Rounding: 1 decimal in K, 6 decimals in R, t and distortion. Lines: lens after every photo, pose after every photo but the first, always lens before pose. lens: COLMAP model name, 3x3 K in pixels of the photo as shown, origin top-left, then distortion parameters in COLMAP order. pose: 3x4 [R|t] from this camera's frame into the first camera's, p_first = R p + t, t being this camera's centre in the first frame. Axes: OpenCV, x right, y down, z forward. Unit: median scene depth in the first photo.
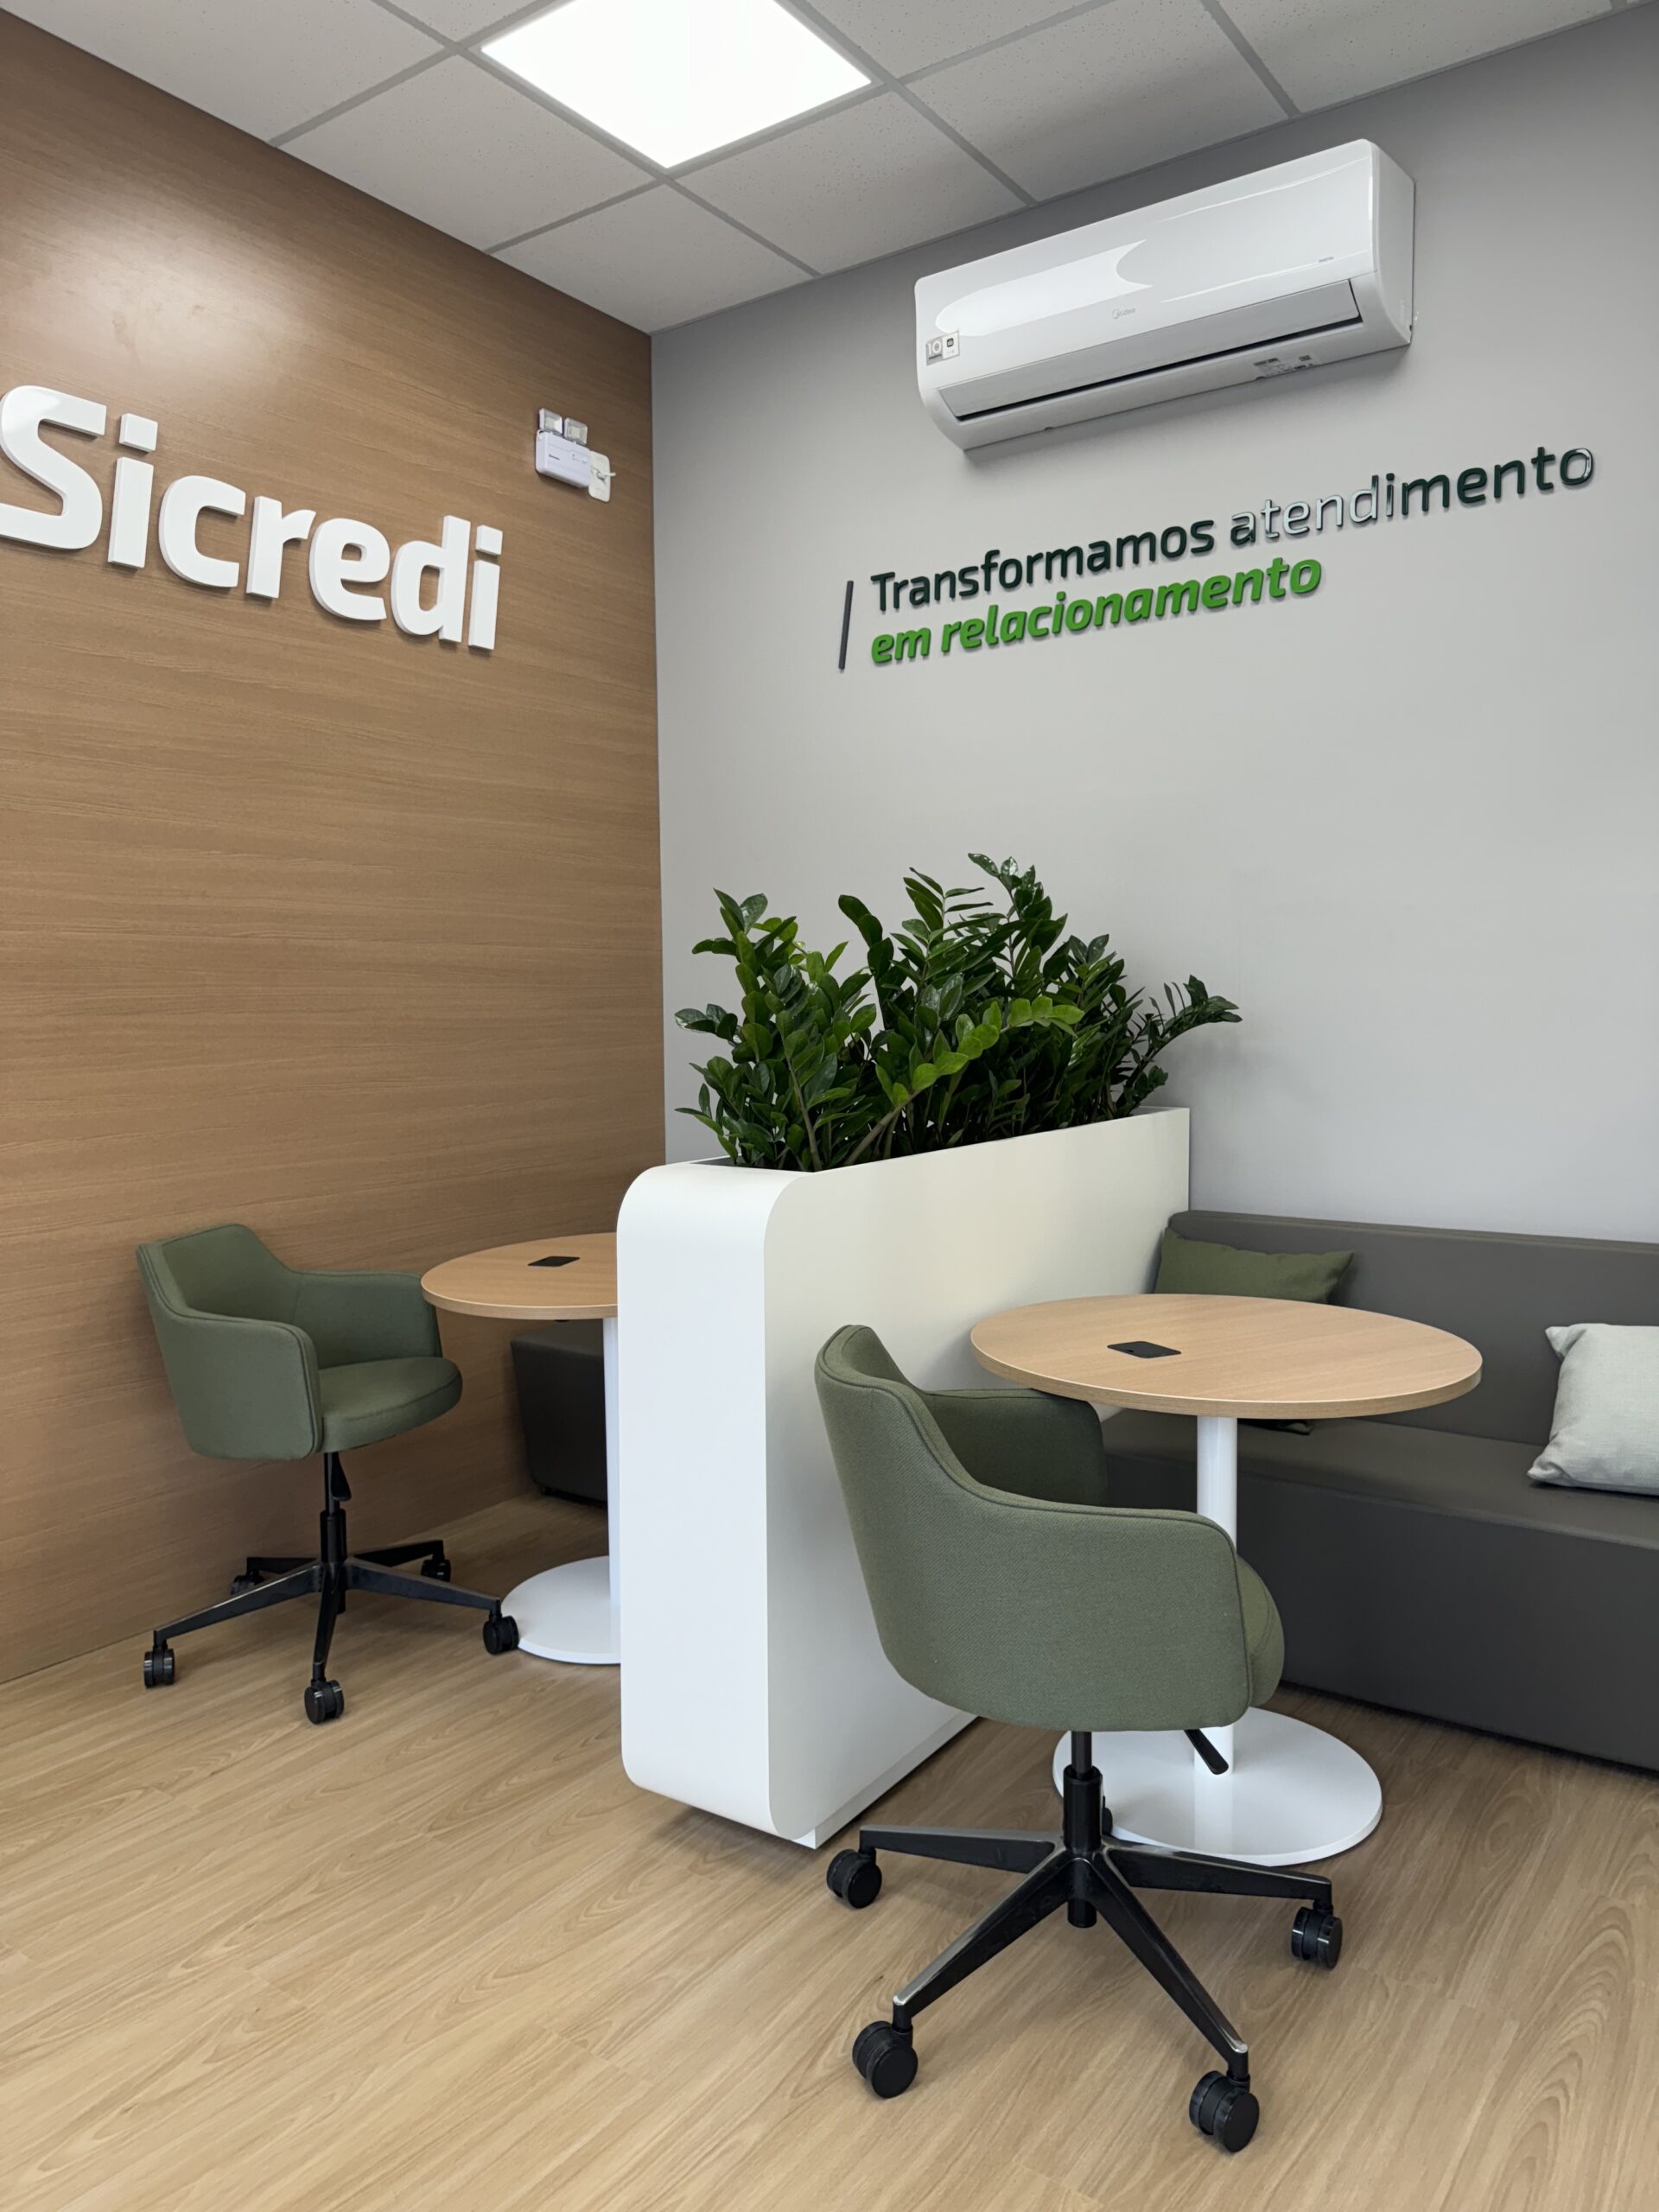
lens RADIAL K [[1568.8, 0, 834.4], [0, 1568.8, 1111.2], [0, 0, 1]] dist [0.116057, -0.214656]
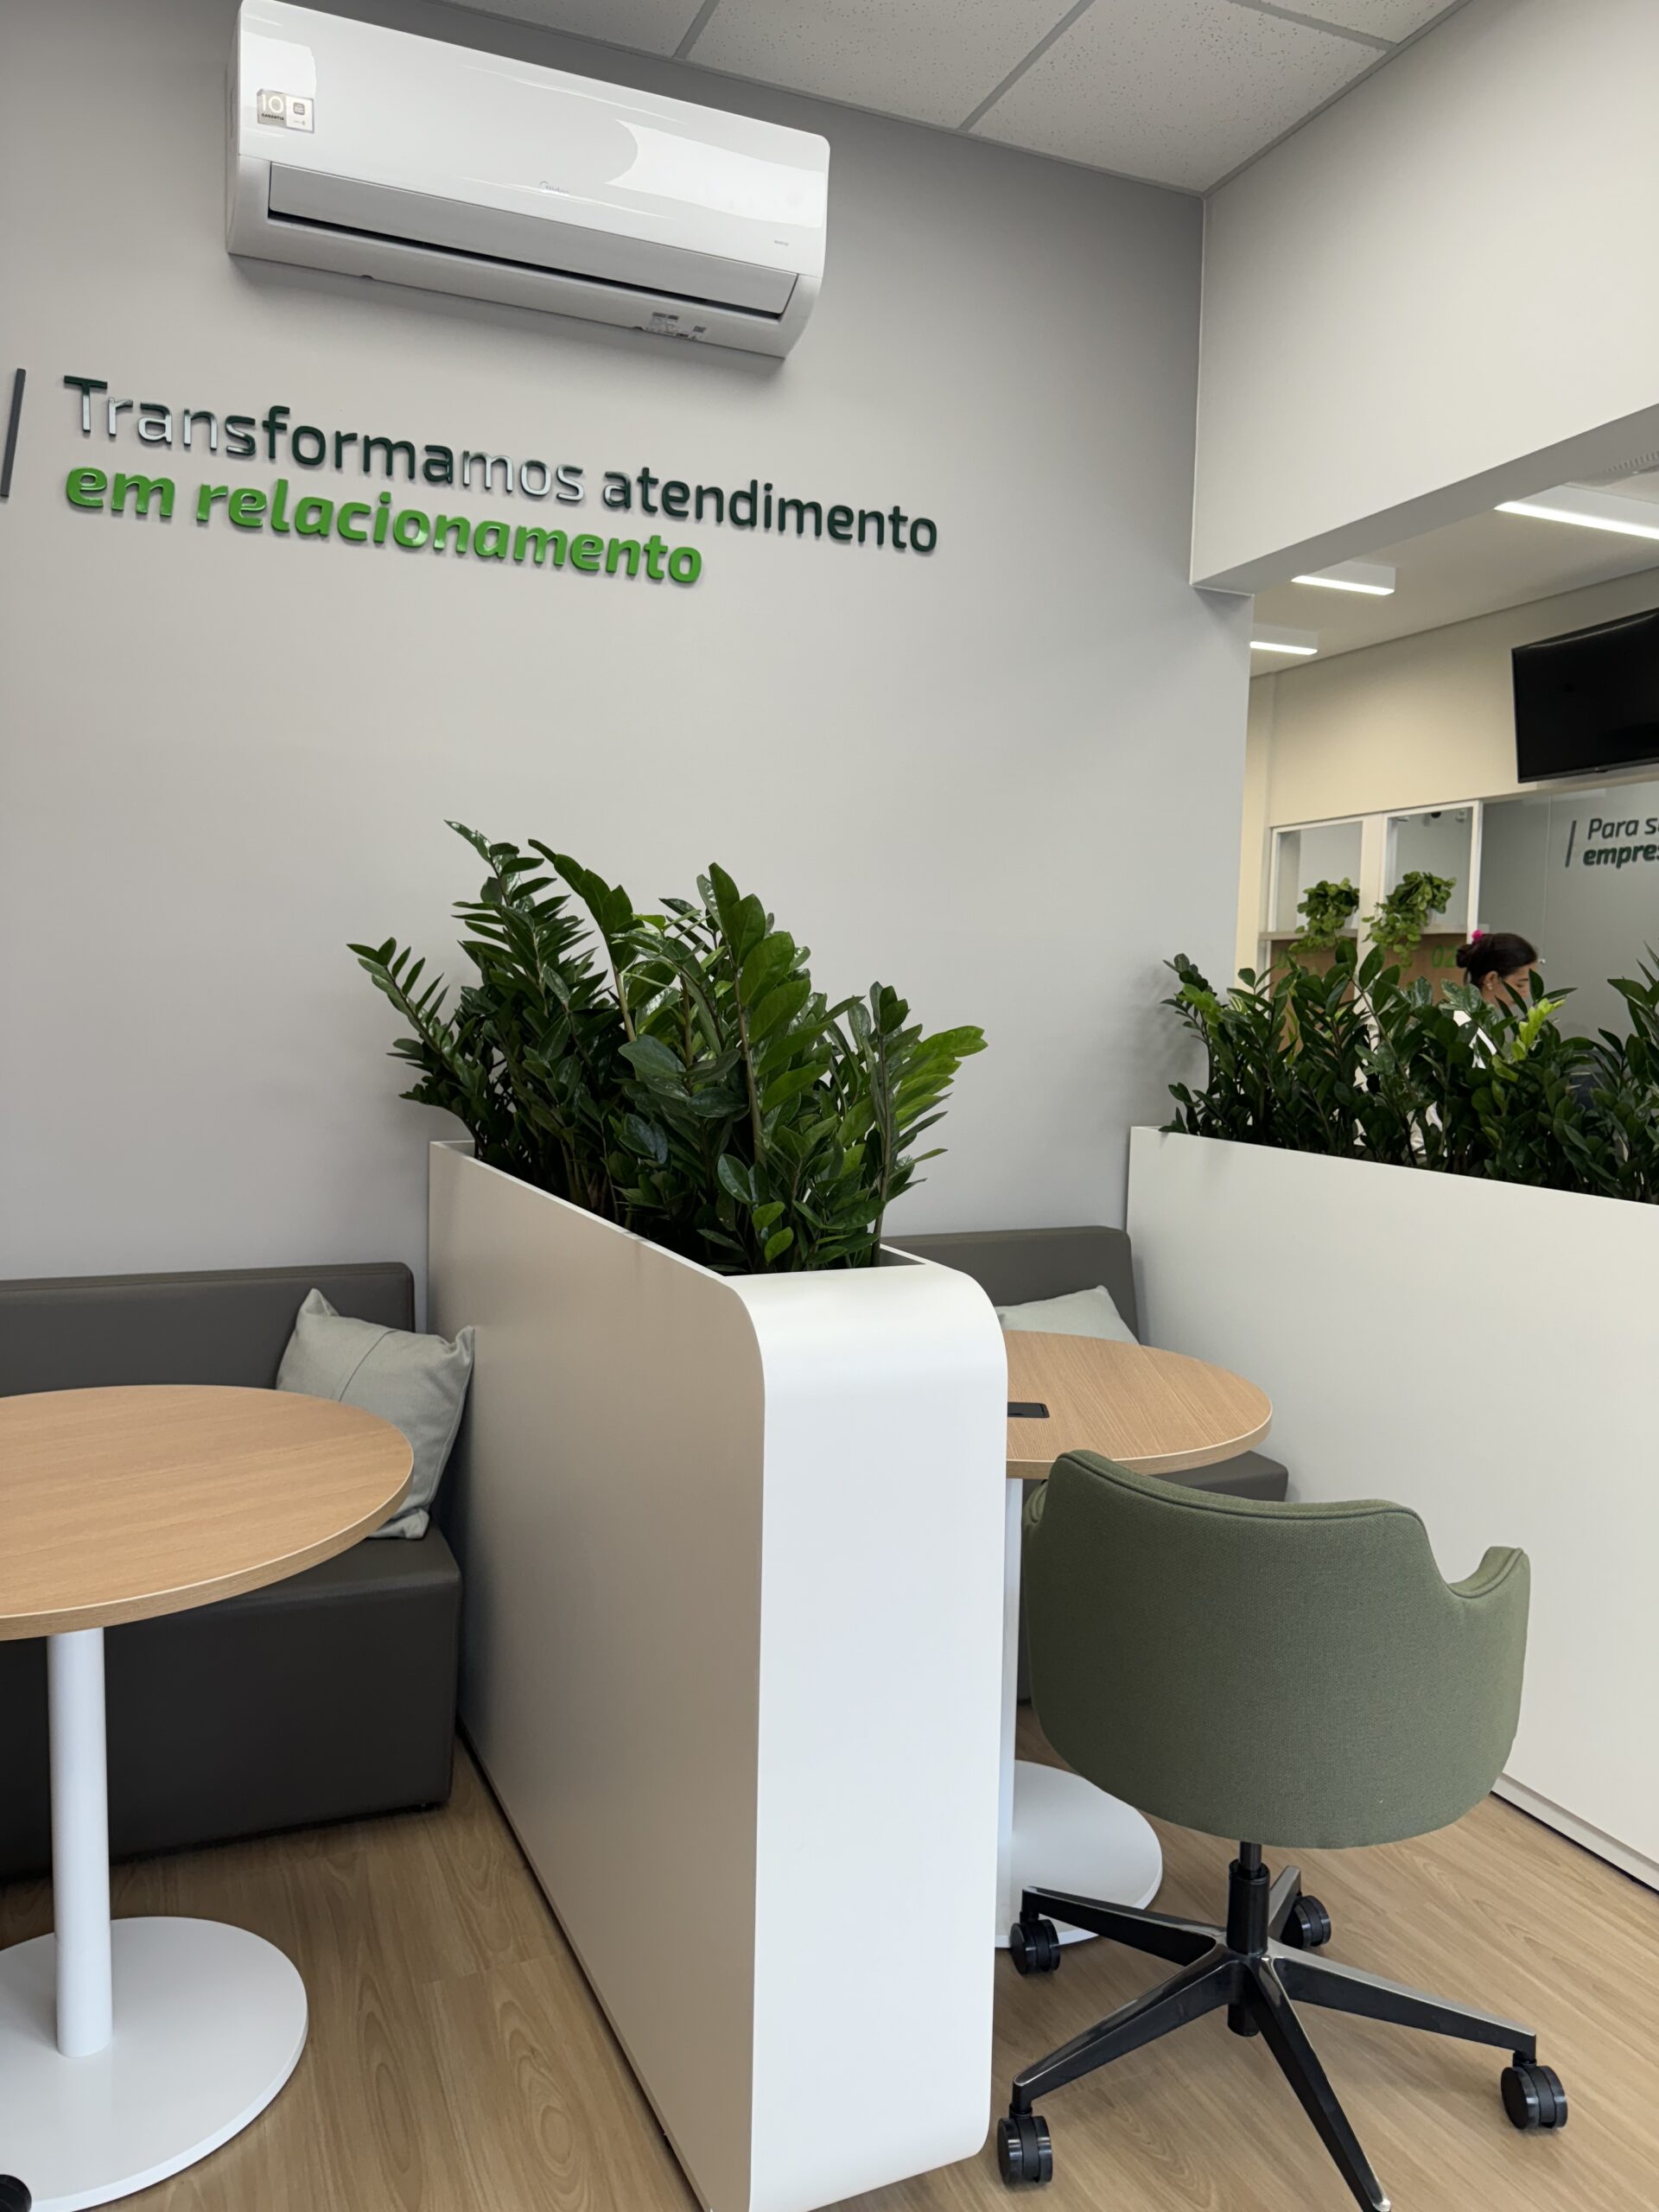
lens RADIAL K [[1565.1, 0, 829.5], [0, 1565.1, 1106.0], [0, 0, 1]] dist [0.005450, 0.000471]
pose [[0.517616, -0.058019, 0.853644, -0.463137], [0.033799, 0.998306, 0.047356, -0.058008], [-0.854945, 0.004340, 0.518700, 0.447568]]
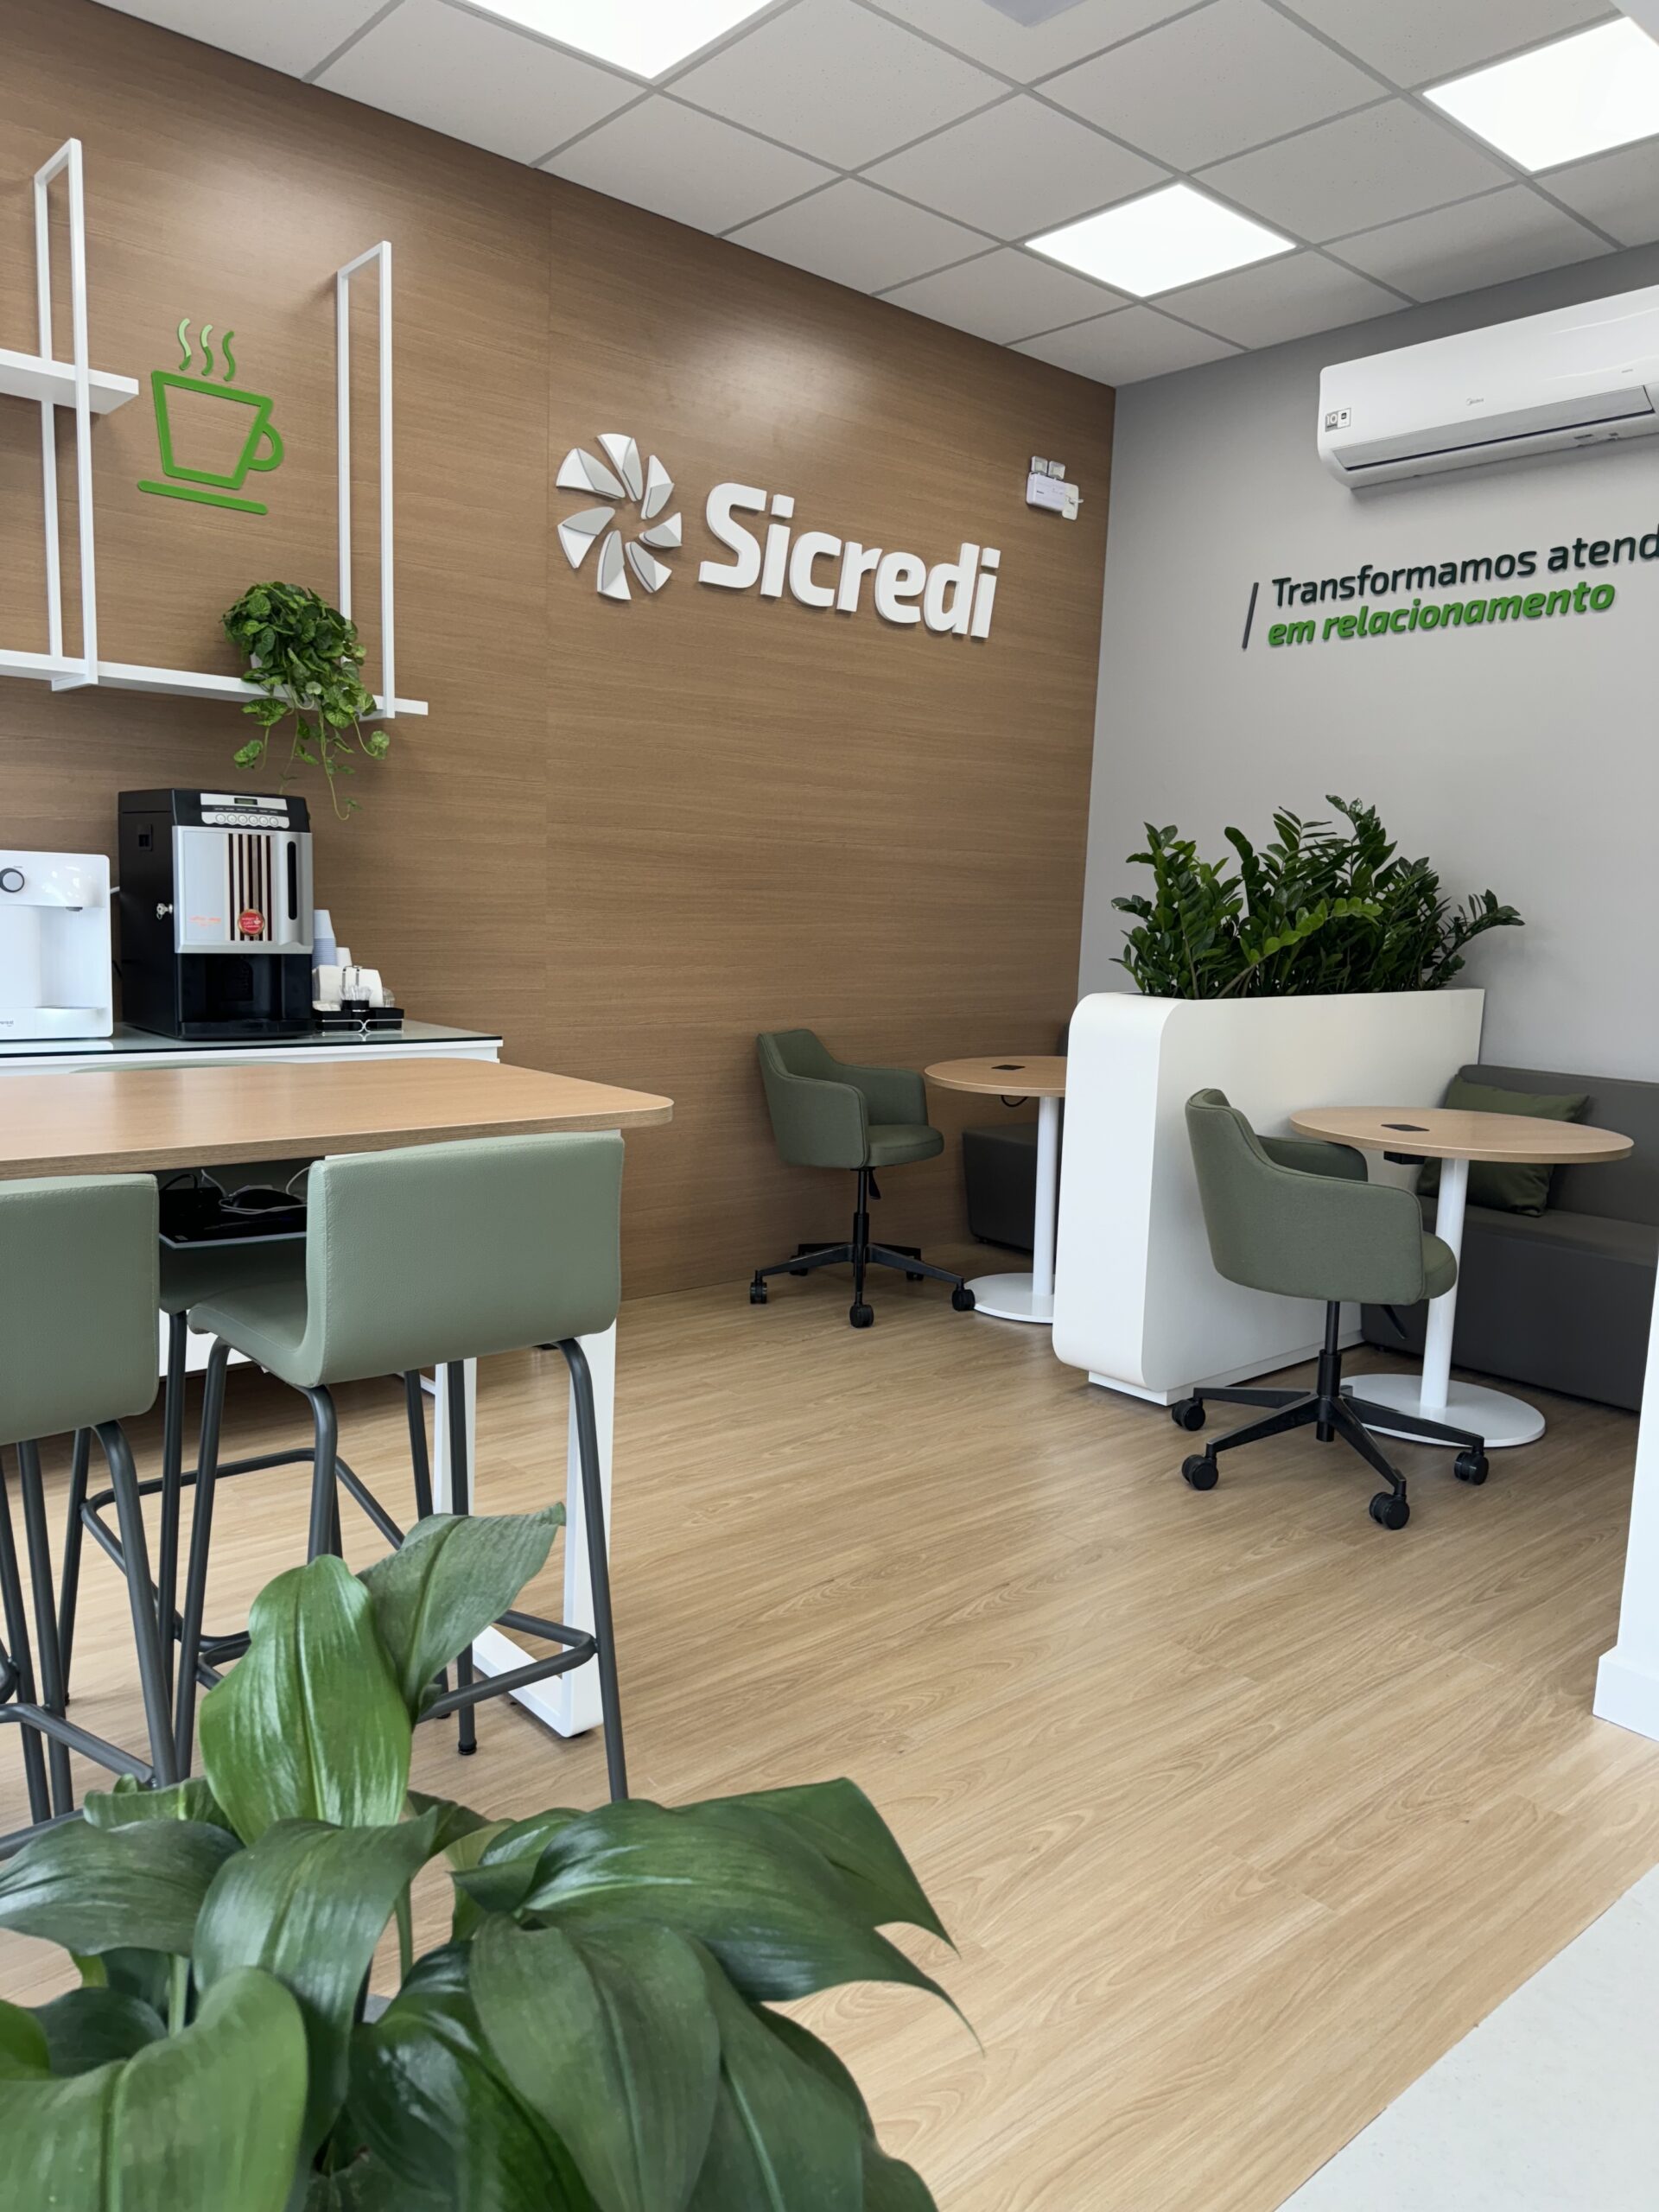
lens RADIAL K [[1568.8, 0, 834.4], [0, 1568.8, 1111.2], [0, 0, 1]] dist [0.116057, -0.214656]
pose [[0.970816, 0.073806, -0.228188, 0.004503], [-0.059900, 0.995934, 0.067287, 0.046432], [0.232227, -0.051655, 0.971289, -0.483016]]
